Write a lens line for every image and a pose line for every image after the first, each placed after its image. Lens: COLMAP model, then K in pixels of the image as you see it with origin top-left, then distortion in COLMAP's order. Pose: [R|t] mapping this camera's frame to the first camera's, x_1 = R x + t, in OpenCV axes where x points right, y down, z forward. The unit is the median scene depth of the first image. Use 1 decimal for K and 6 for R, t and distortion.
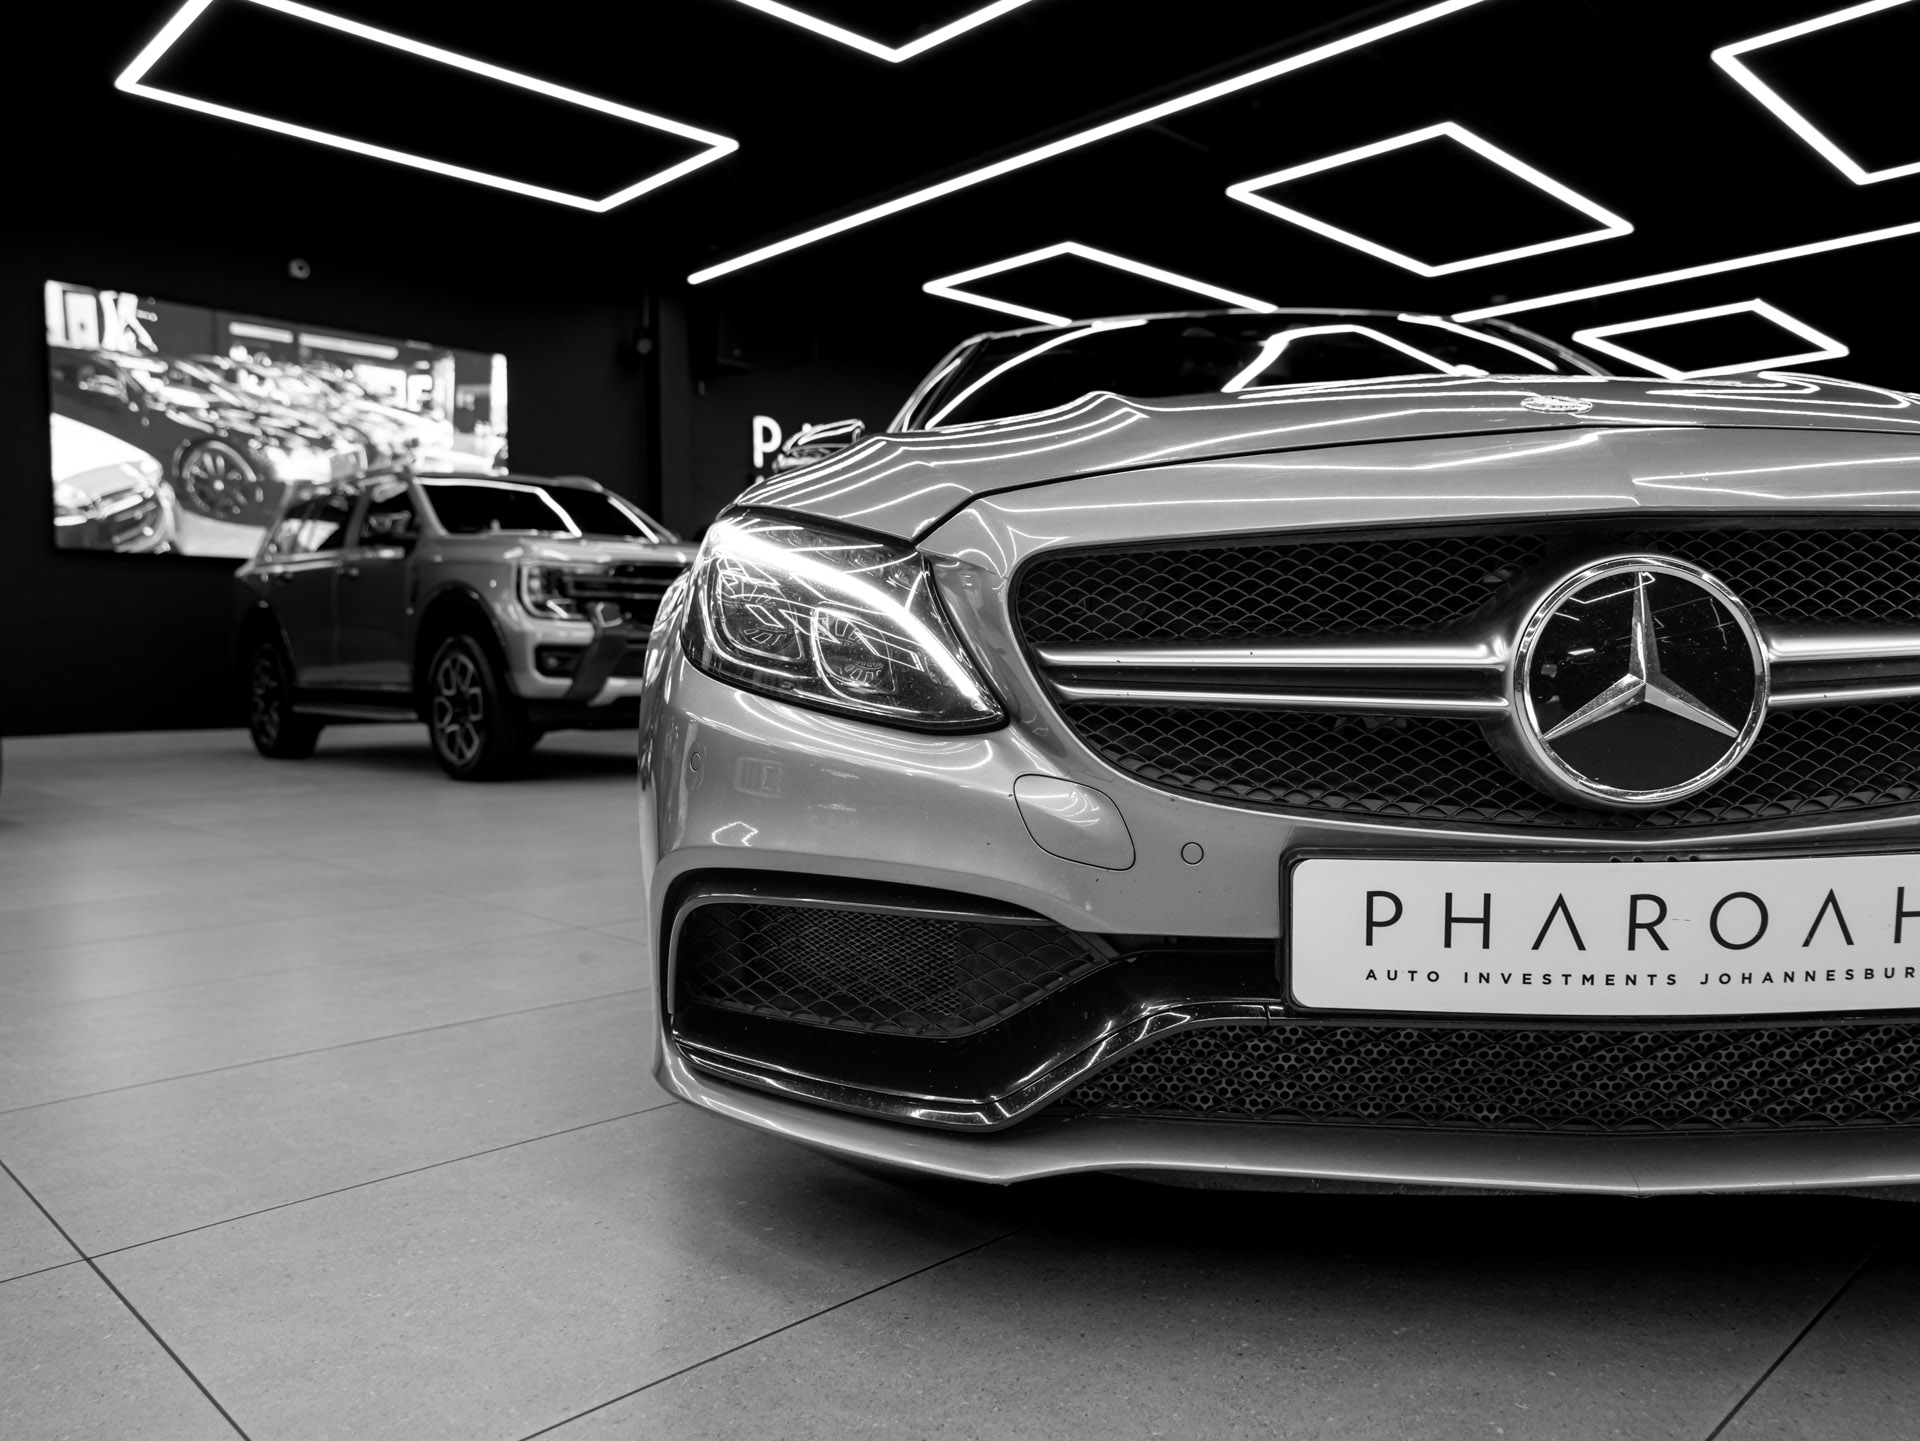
lens RADIAL K [[1401.8, 0, 960.0], [0, 1401.8, 720.5], [0, 0, 1]] dist [-0.038124, 0.074424]
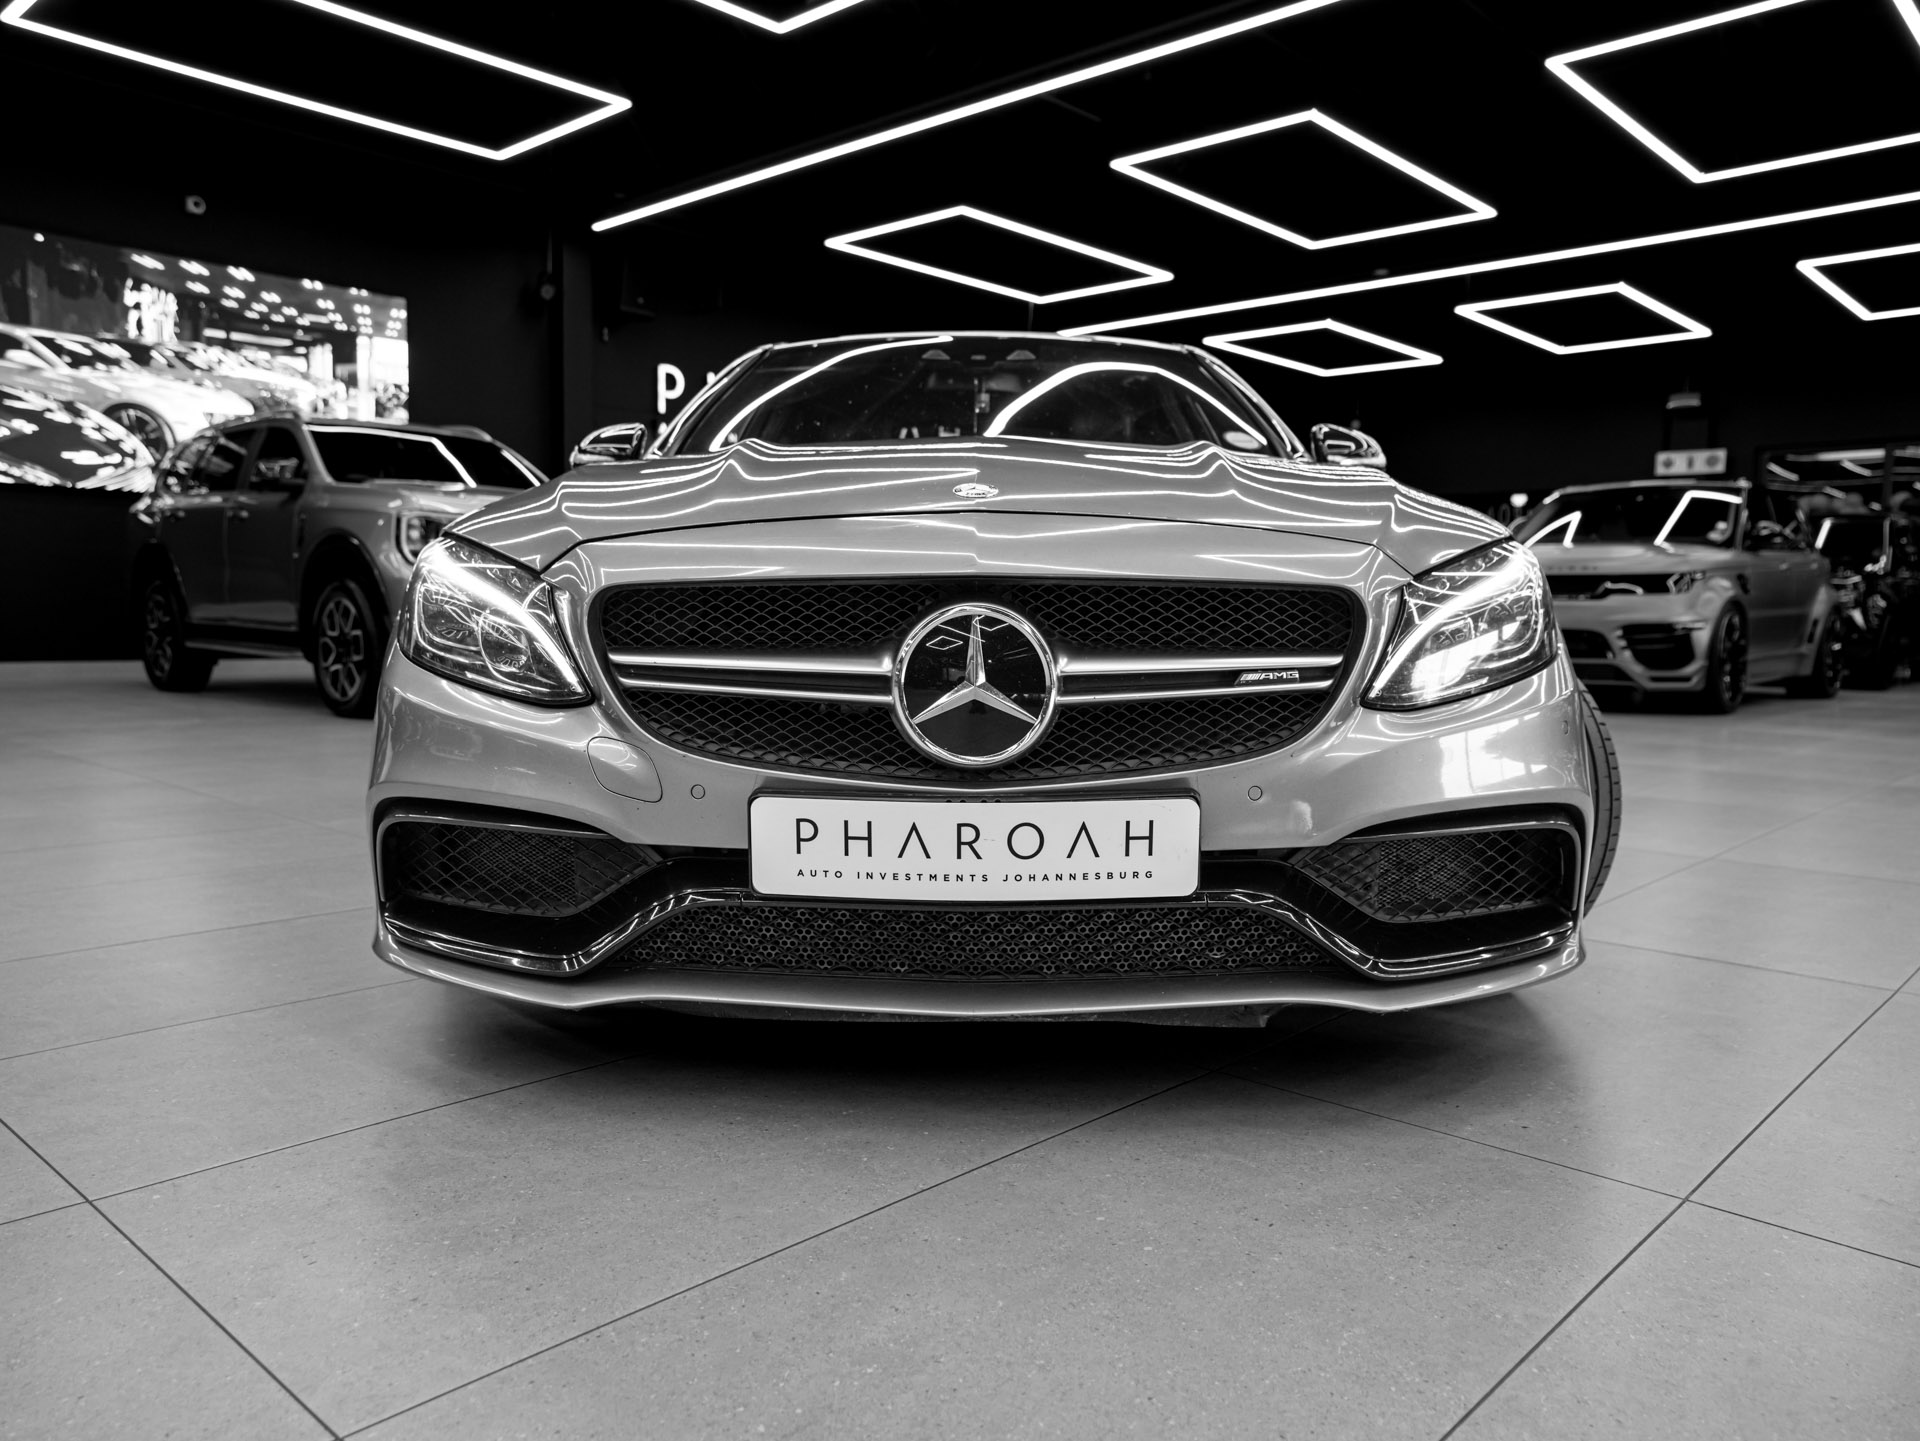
lens RADIAL K [[1401.8, 0, 960.0], [0, 1401.8, 720.5], [0, 0, 1]] dist [-0.038124, 0.074424]
pose [[0.998627, 0.019681, 0.048555, 0.317386], [-0.021684, 0.998921, 0.041071, -0.042479], [-0.047694, -0.042067, 0.997976, -0.436575]]
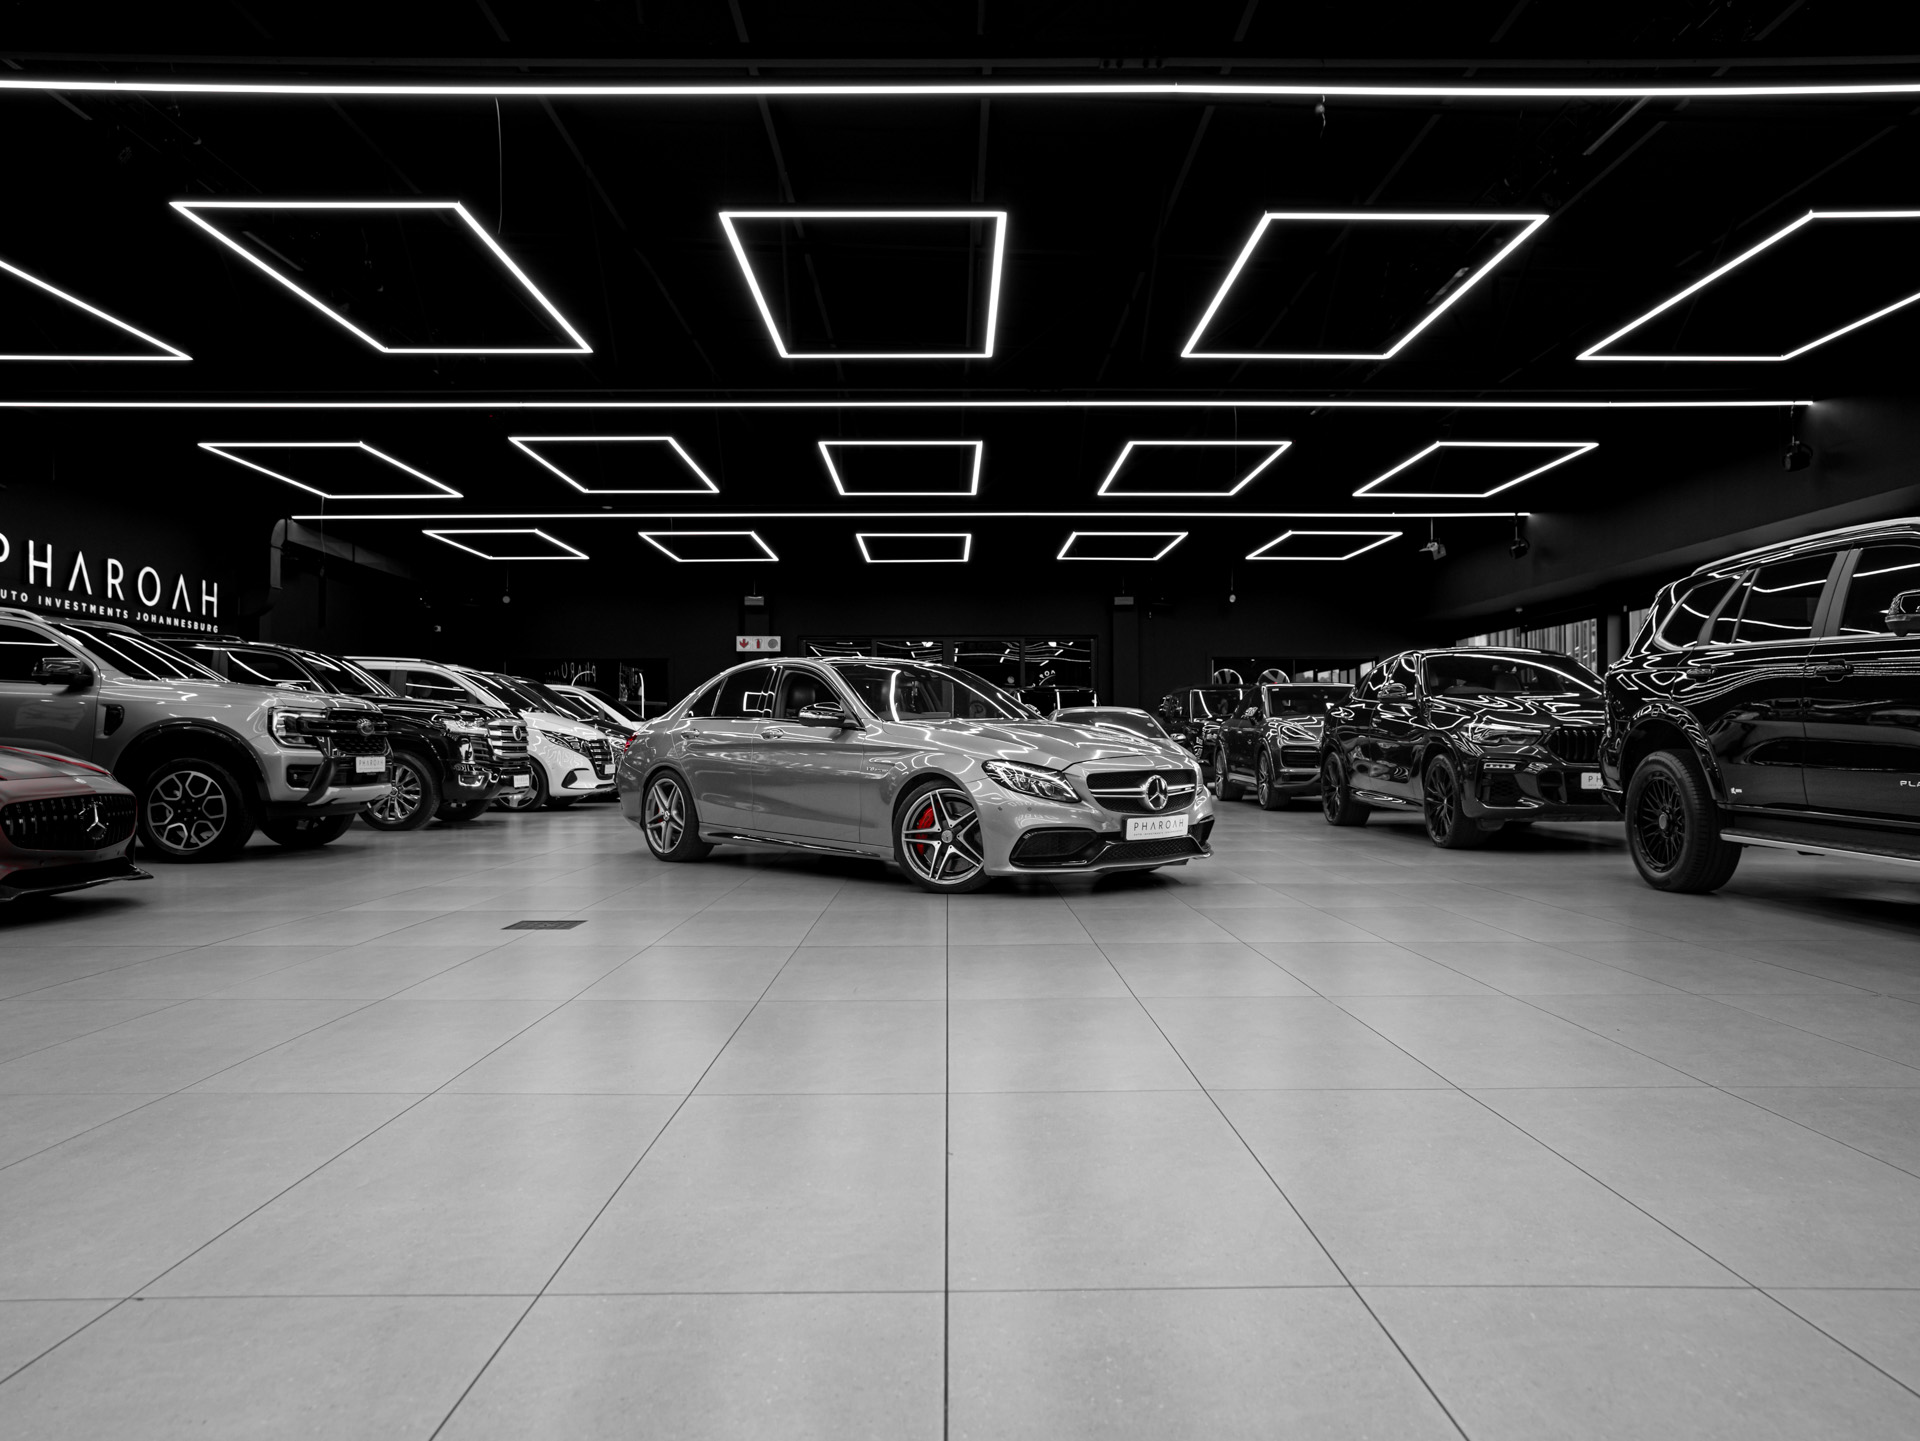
lens RADIAL K [[1401.8, 0, 960.0], [0, 1401.8, 720.5], [0, 0, 1]] dist [-0.038124, 0.074424]
pose [[0.692387, 0.018694, 0.721284, -4.441223], [0.024617, 0.998470, -0.049509, -0.054471], [-0.721106, 0.052035, 0.690867, -2.690193]]
